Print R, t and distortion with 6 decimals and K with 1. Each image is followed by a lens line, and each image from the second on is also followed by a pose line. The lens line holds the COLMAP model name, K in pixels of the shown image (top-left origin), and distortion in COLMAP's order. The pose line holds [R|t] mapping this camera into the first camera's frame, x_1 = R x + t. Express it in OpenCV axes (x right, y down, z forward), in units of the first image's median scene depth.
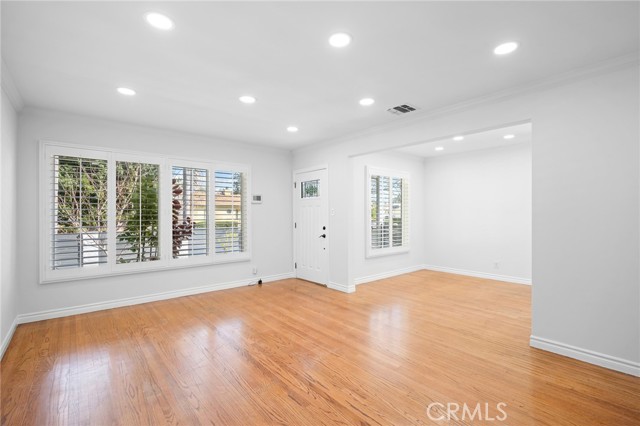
lens RADIAL K [[297.7, 0, 322.5], [0, 297.7, 212.6], [0, 0, 1]] dist [0.003844, -0.001651]
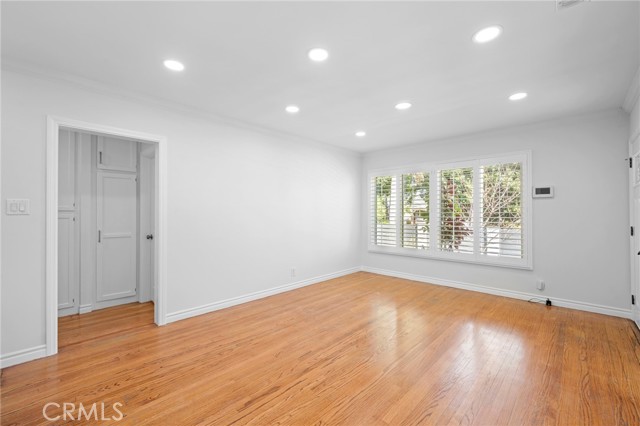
lens RADIAL K [[275.5, 0, 318.9], [0, 275.5, 211.7], [0, 0, 1]] dist [-0.007212, -0.000456]
pose [[0.091012, 0.001429, -0.995849, 0.564117], [0.003836, 0.999991, 0.001785, 0.000924], [0.995842, -0.003983, 0.091005, 0.482352]]
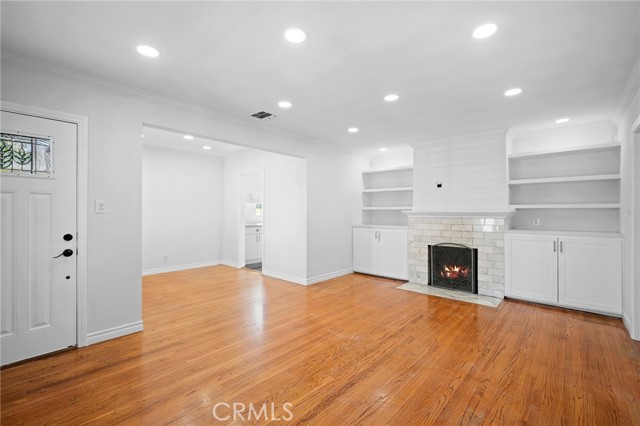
lens RADIAL K [[275.5, 0, 326.3], [0, 275.5, 211.9], [0, 0, 1]] dist [-0.007212, -0.000456]
pose [[-0.140632, -0.002184, 0.990059, -0.681578], [-0.007234, 0.999973, 0.001179, 0.004934], [-0.990035, -0.006996, -0.140644, 0.809470]]
